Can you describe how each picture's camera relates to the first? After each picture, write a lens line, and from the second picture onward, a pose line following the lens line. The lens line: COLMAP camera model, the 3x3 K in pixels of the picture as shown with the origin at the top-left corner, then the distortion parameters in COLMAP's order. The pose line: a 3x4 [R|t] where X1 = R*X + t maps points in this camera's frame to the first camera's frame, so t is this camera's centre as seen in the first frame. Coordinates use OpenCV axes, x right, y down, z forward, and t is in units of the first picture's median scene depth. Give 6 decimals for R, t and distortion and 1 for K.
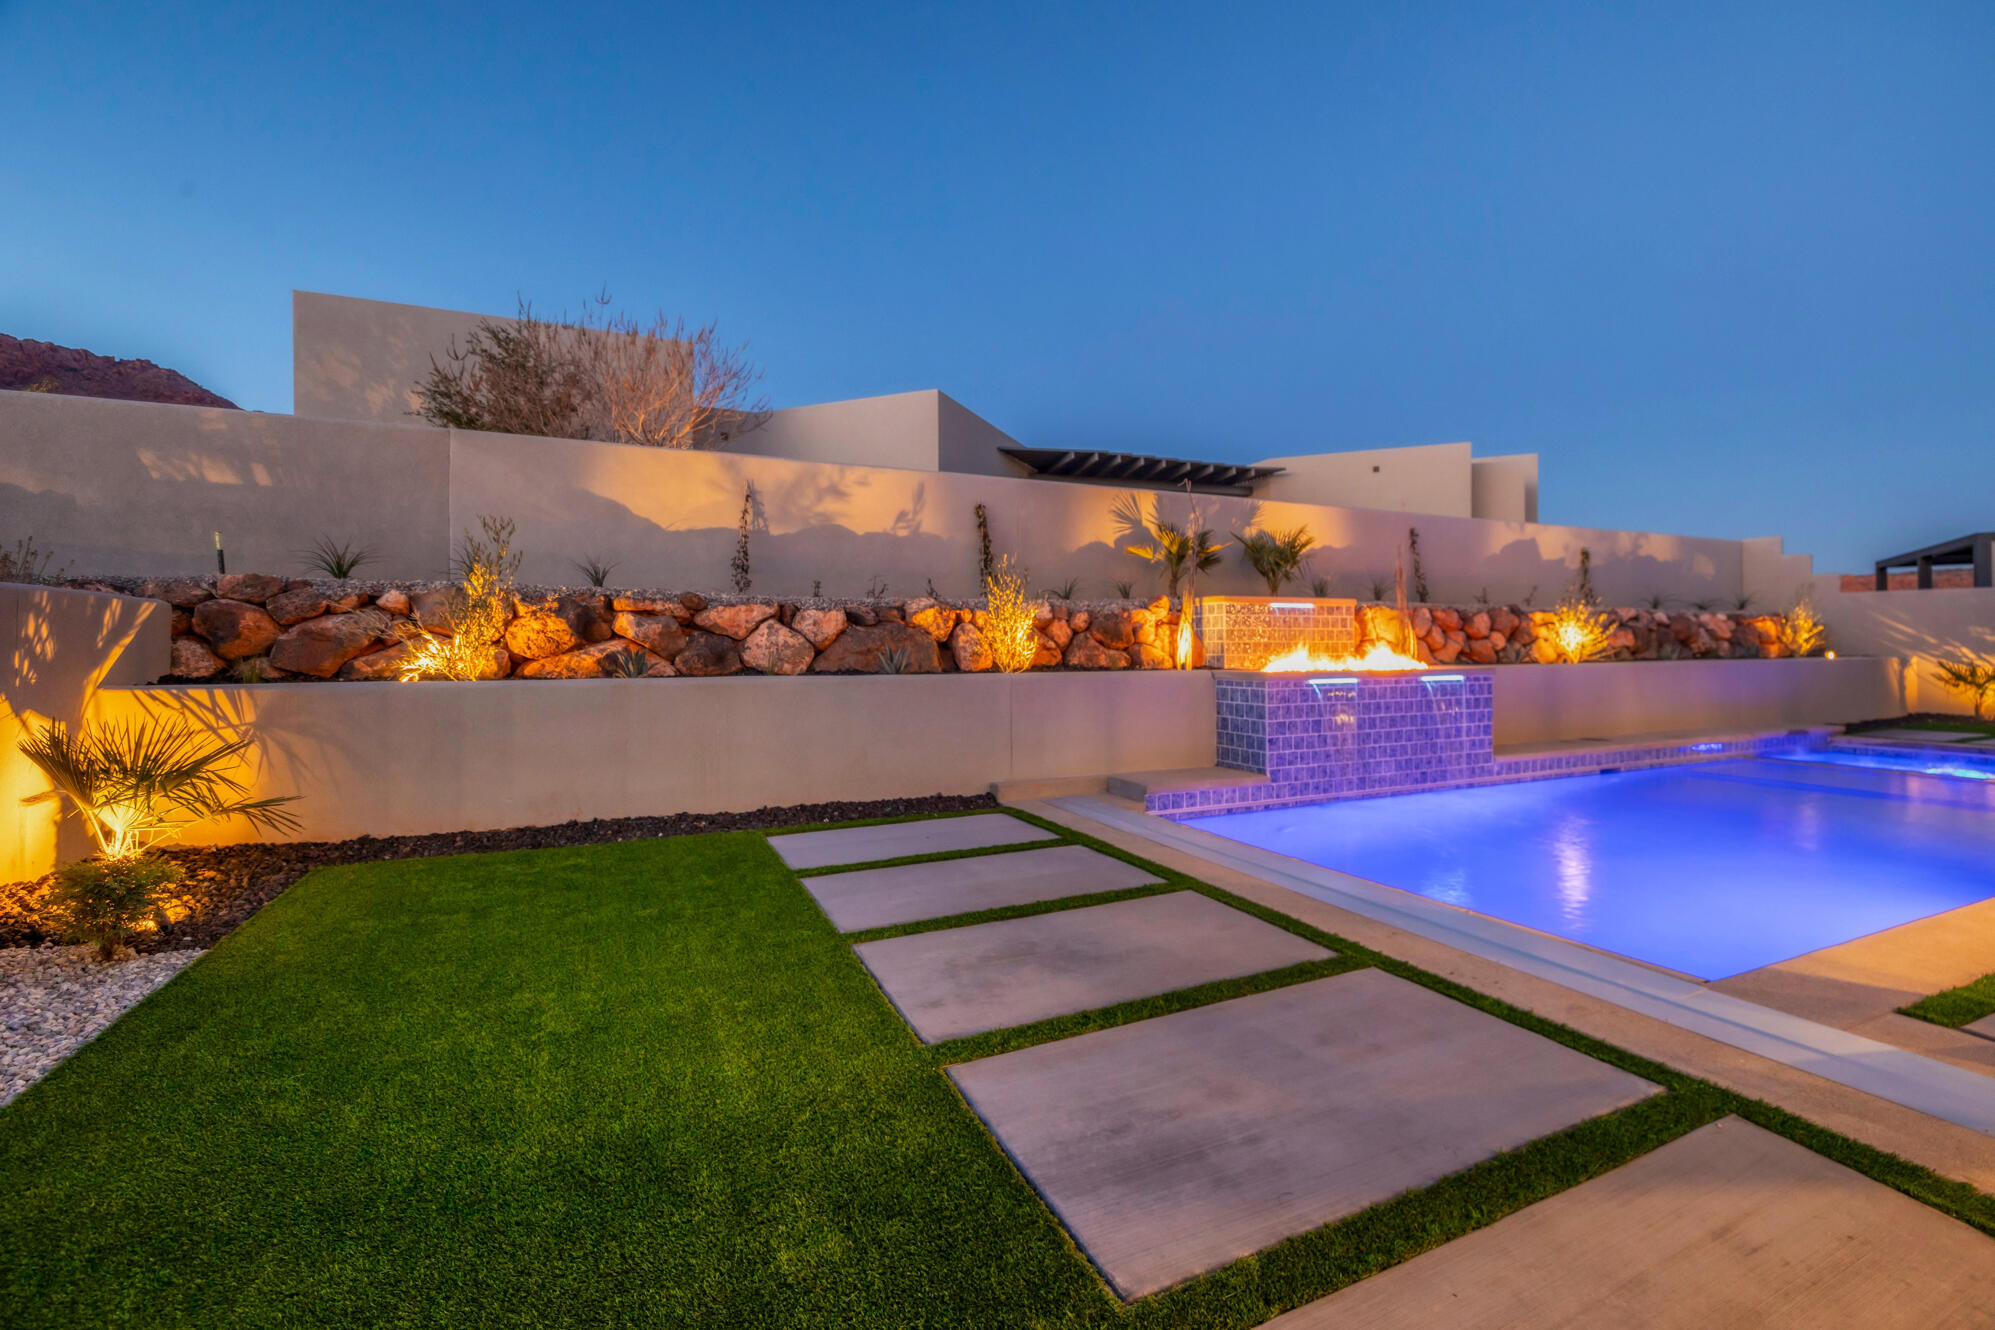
lens RADIAL K [[847.8, 0, 1012.6], [0, 847.8, 660.3], [0, 0, 1]] dist [0.007196, 0.000563]
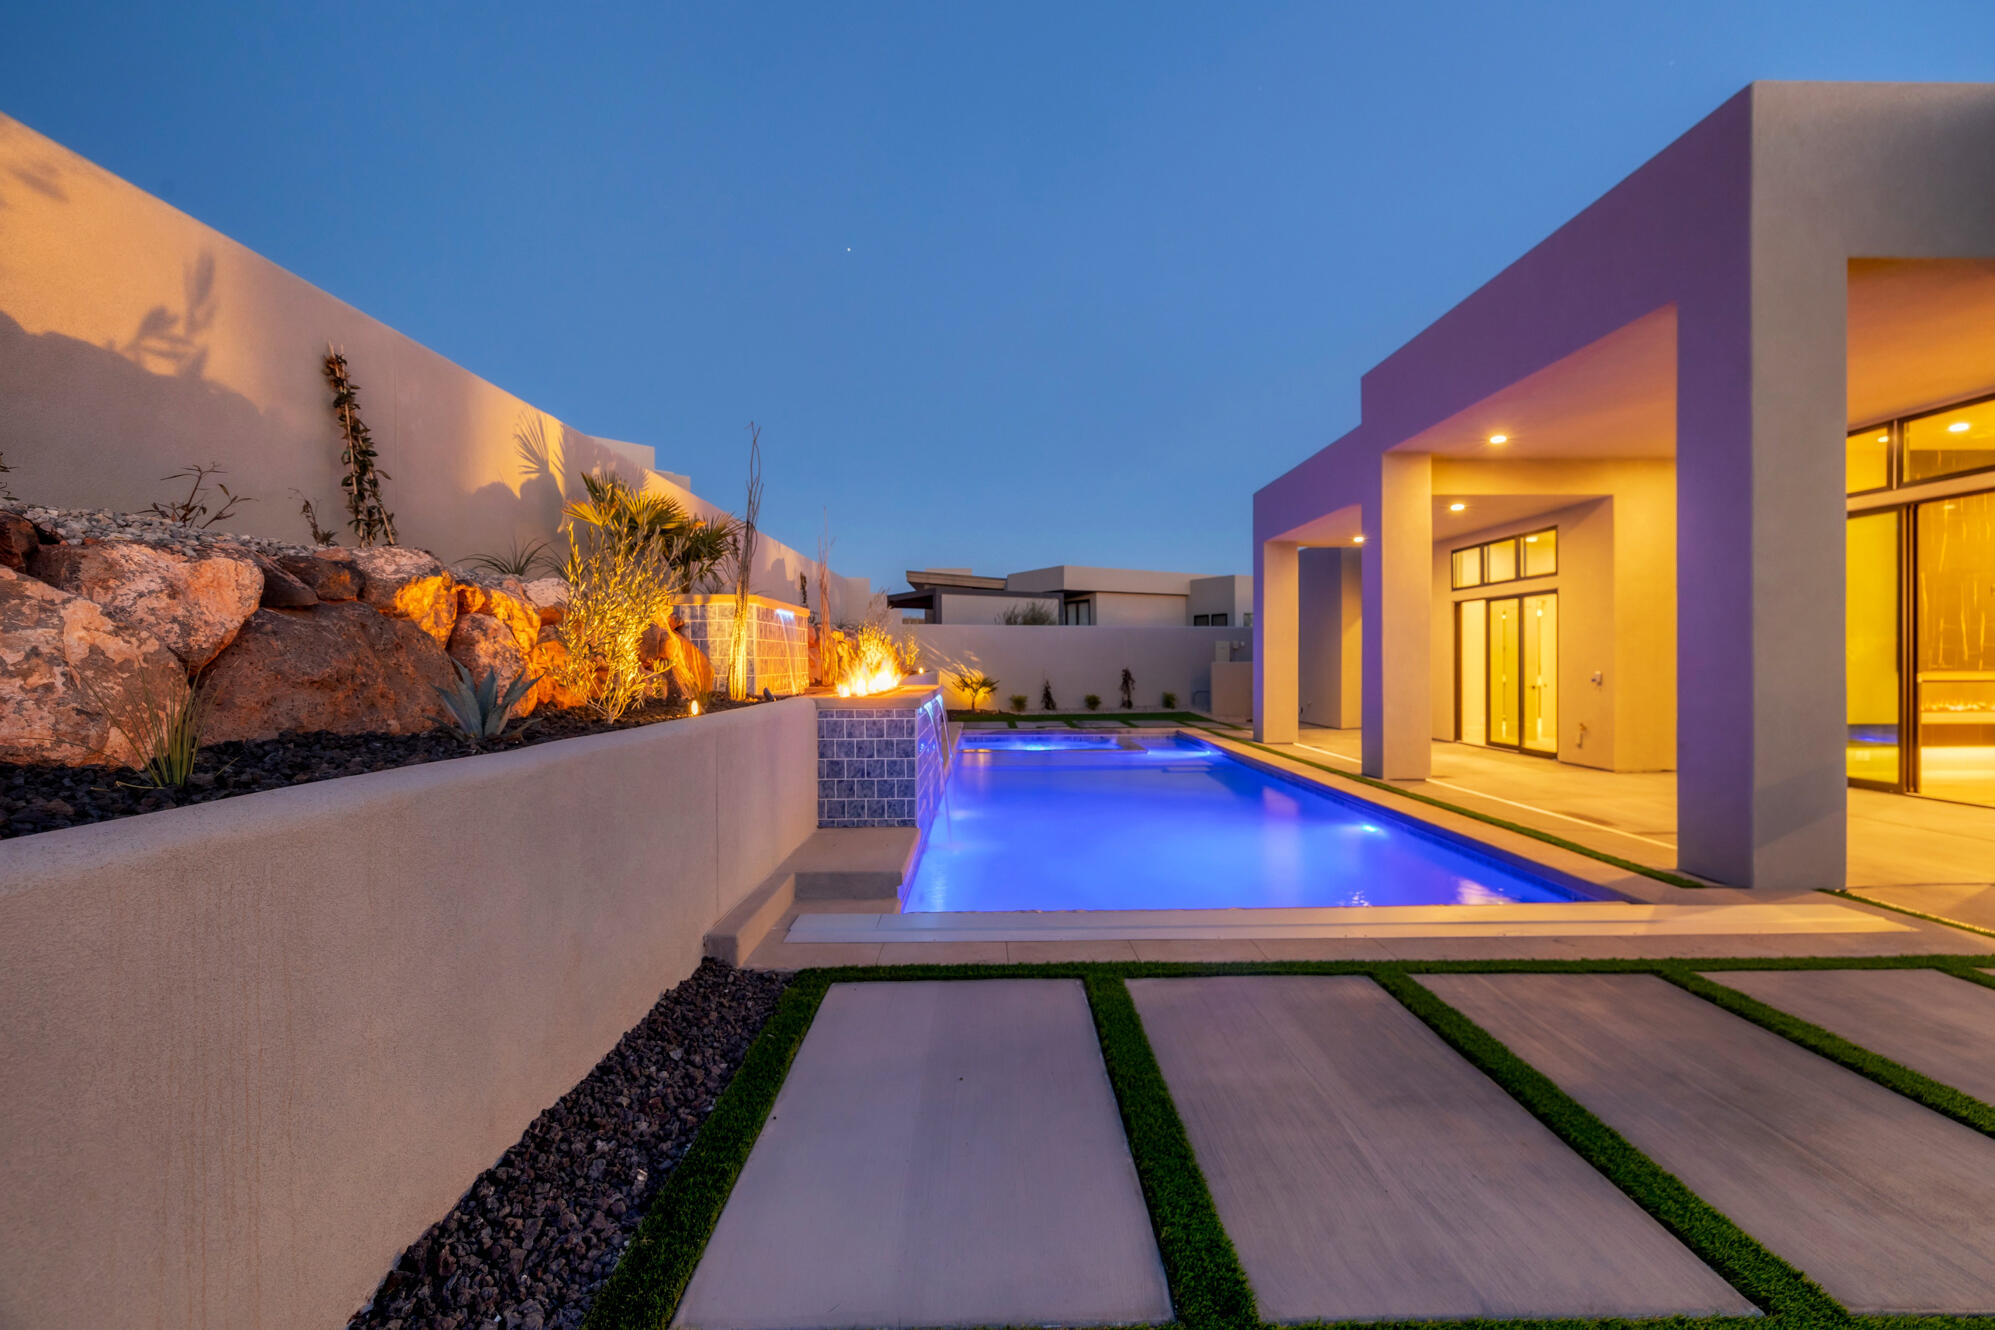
lens RADIAL K [[847.8, 0, 1010.3], [0, 847.8, 659.9], [0, 0, 1]] dist [0.007196, 0.000563]
pose [[0.397416, 0.005141, 0.917624, -0.342164], [0.010019, 0.999900, -0.009940, -0.010834], [-0.917584, 0.013144, 0.397325, 0.517019]]
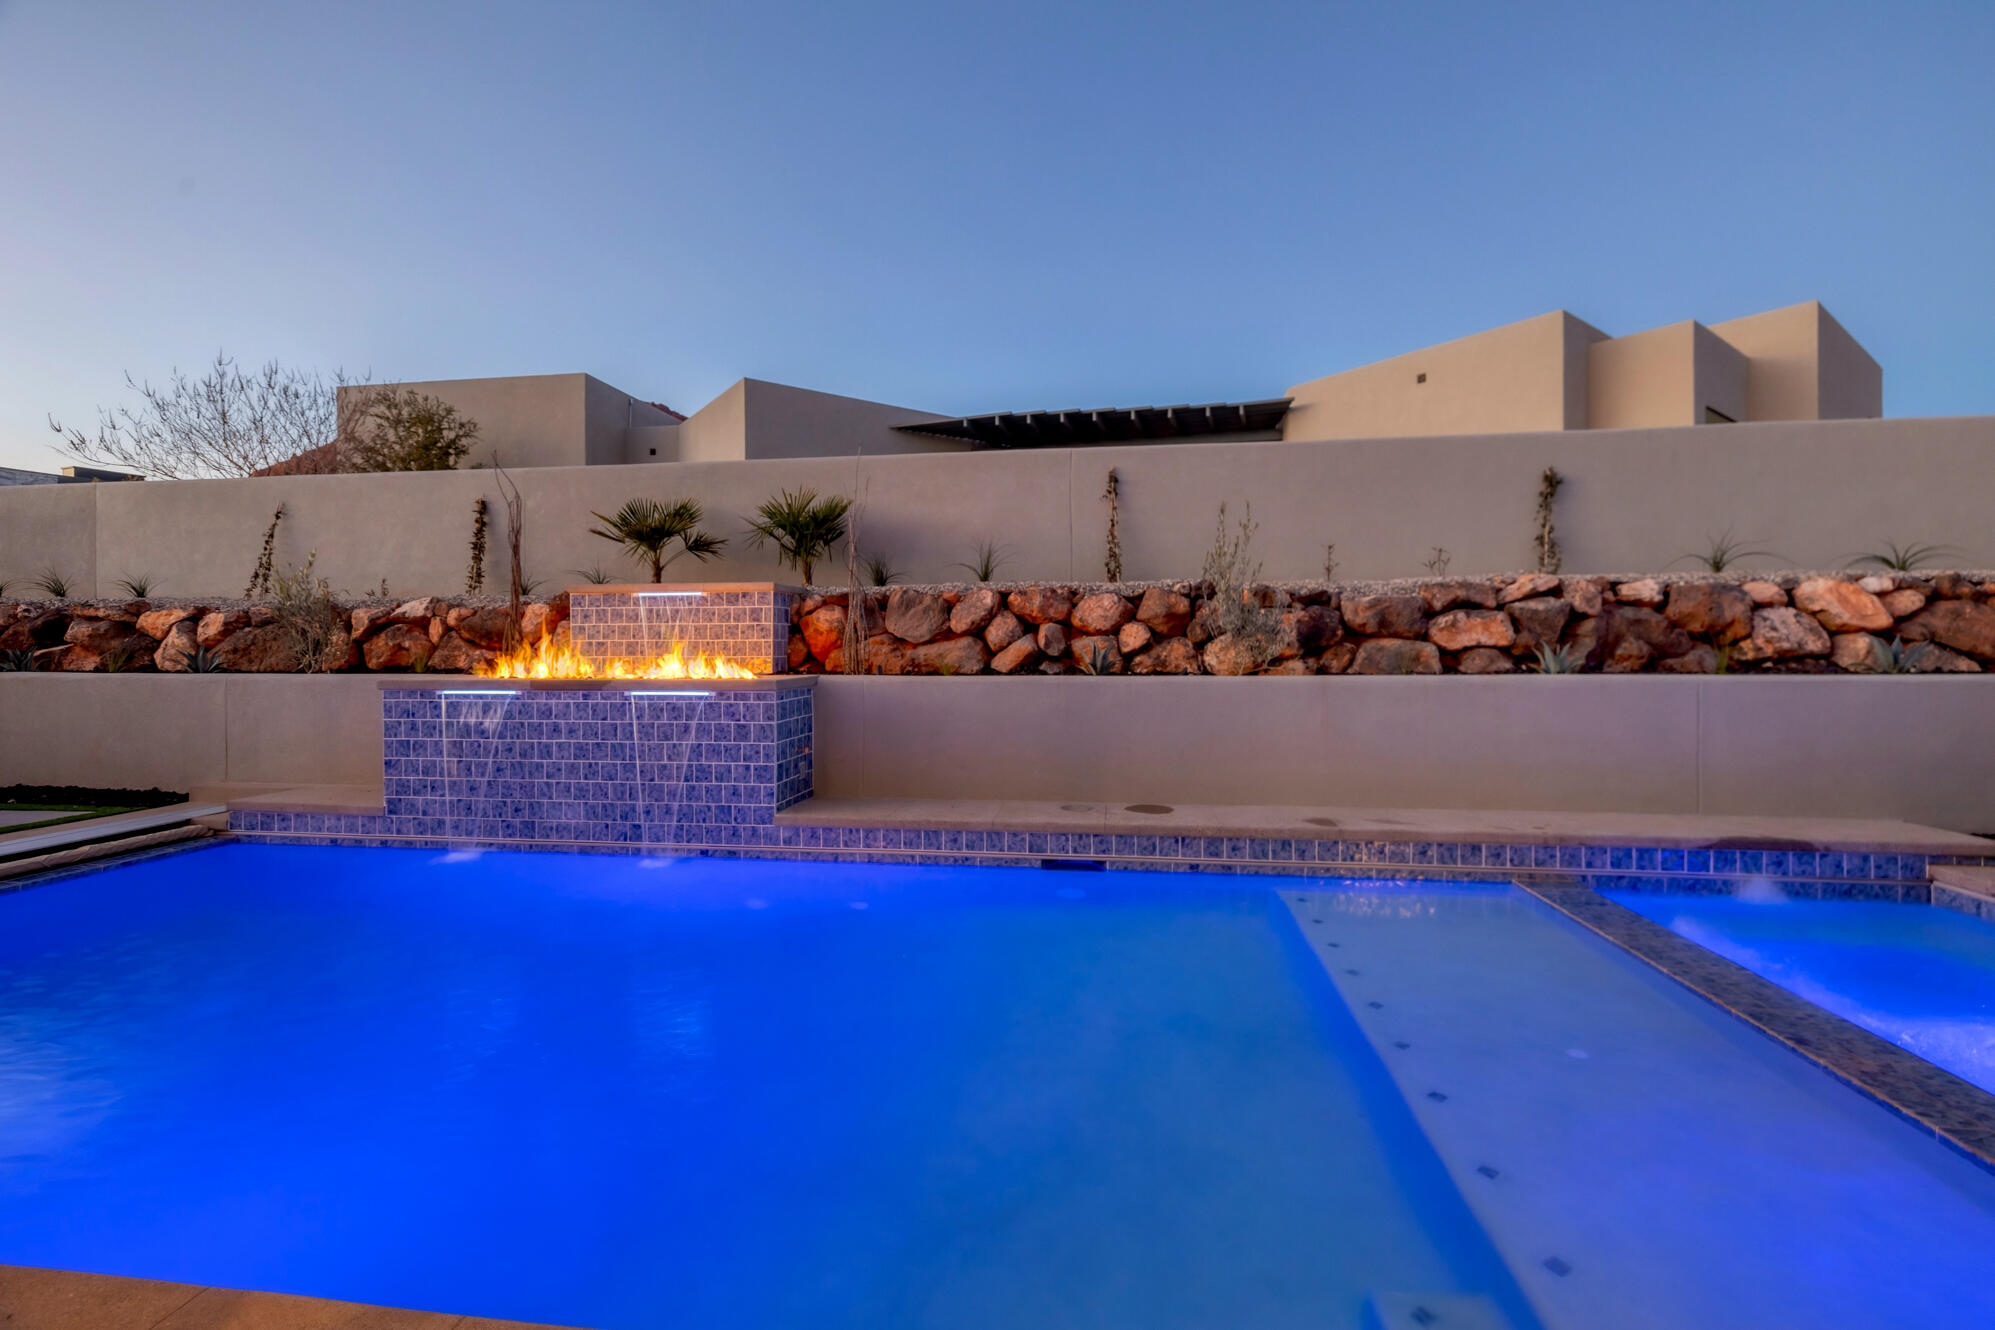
lens RADIAL K [[847.8, 0, 1003.7], [0, 847.8, 656.0], [0, 0, 1]] dist [0.007196, 0.000563]
pose [[0.839676, 0.008655, -0.543018, 1.084721], [-0.008199, 0.999961, 0.003260, -0.013664], [0.543025, 0.001715, 0.839715, 0.550639]]
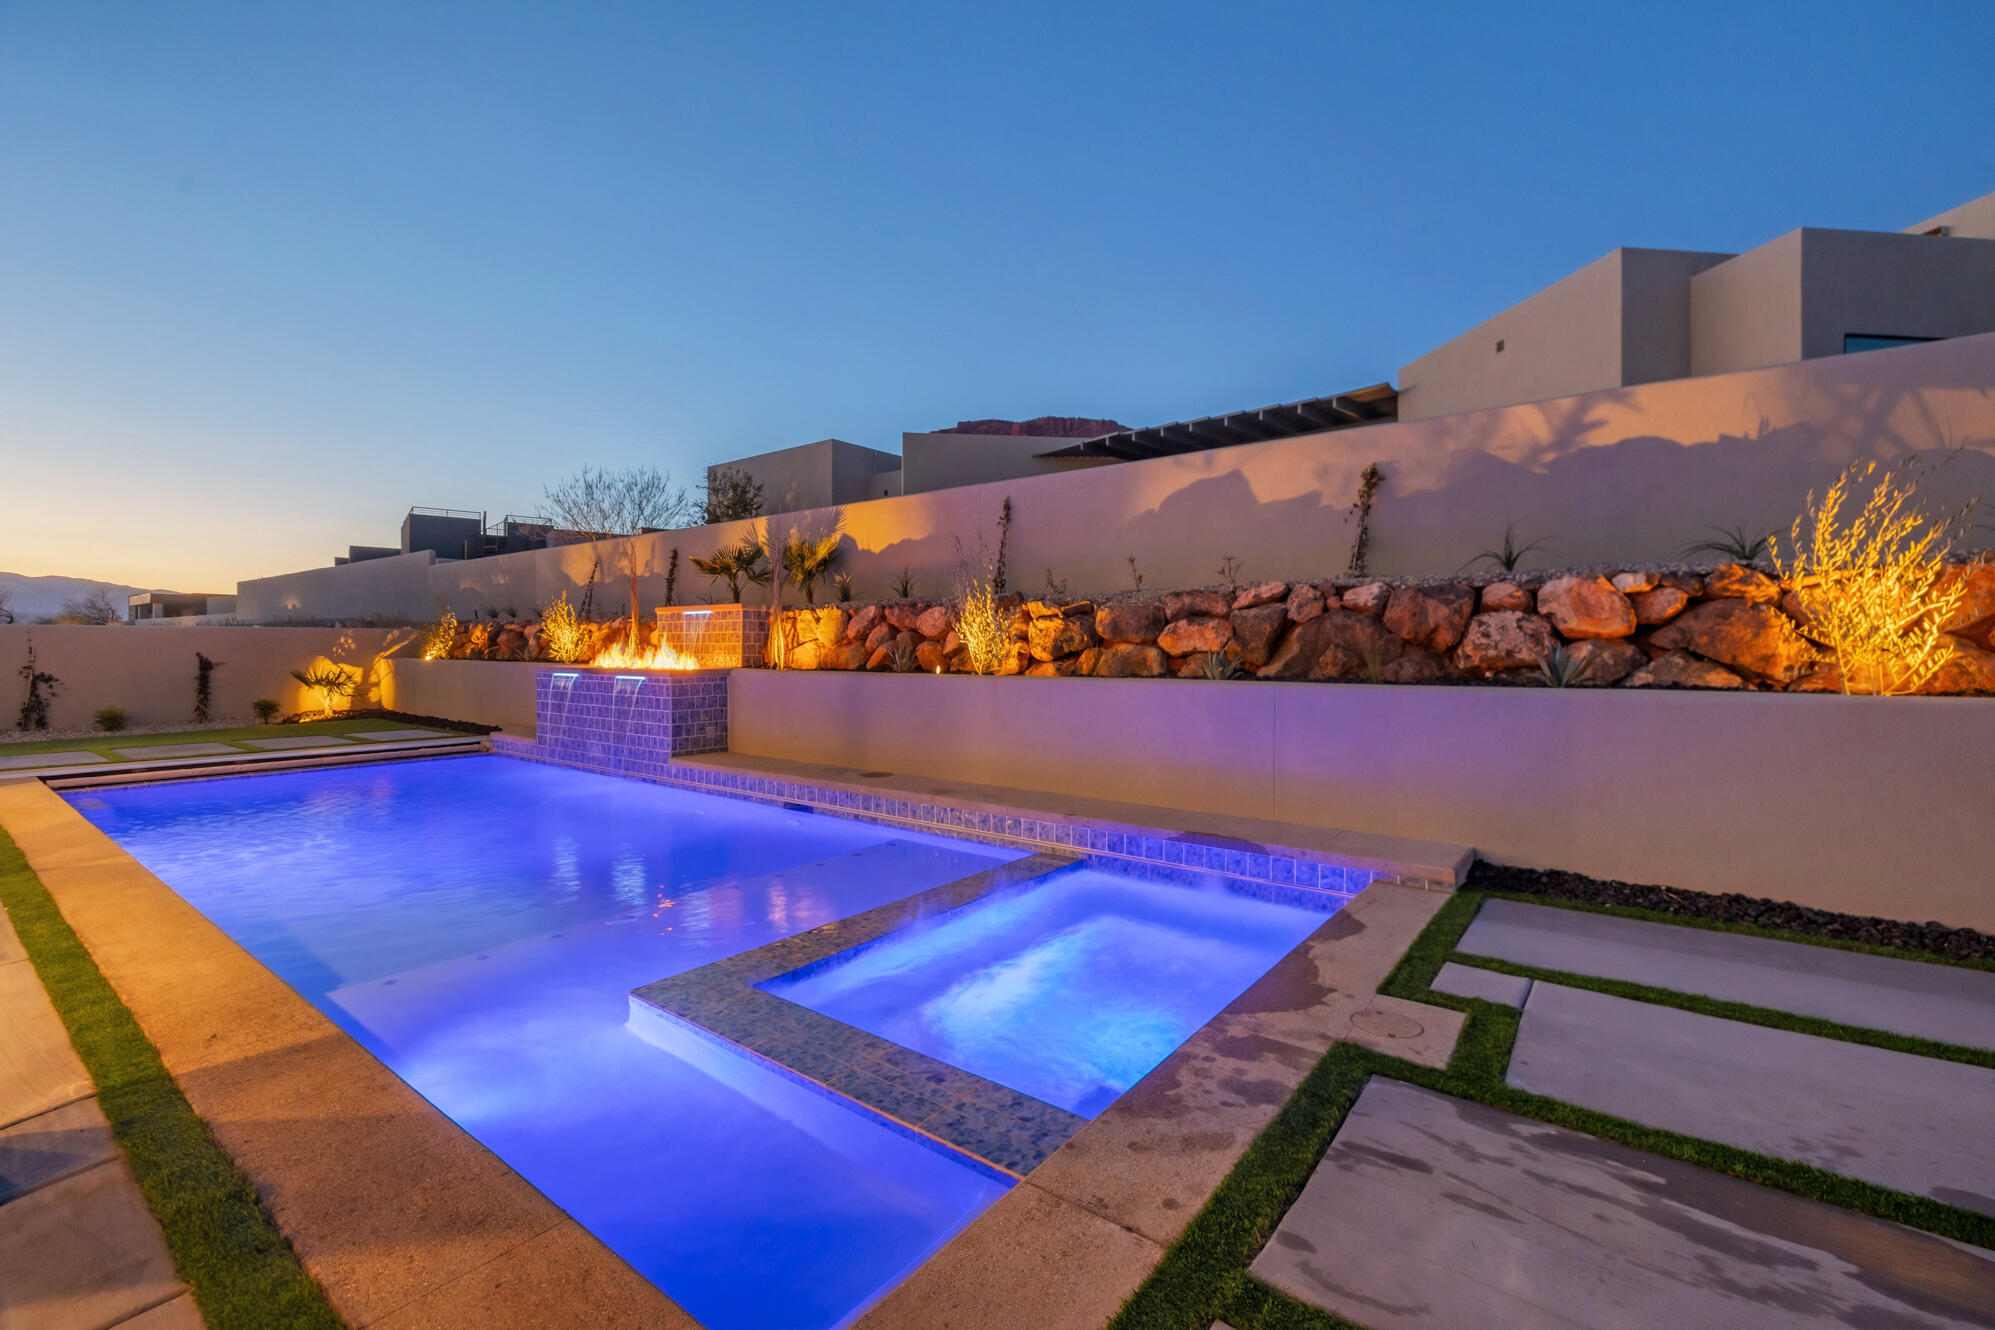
lens RADIAL K [[847.8, 0, 982.4], [0, 847.8, 655.5], [0, 0, 1]] dist [0.007196, 0.000563]
pose [[0.456285, 0.014789, -0.889711, 1.652372], [-0.016218, 0.999834, 0.008302, -0.023693], [0.889686, 0.010641, 0.456449, 0.879715]]
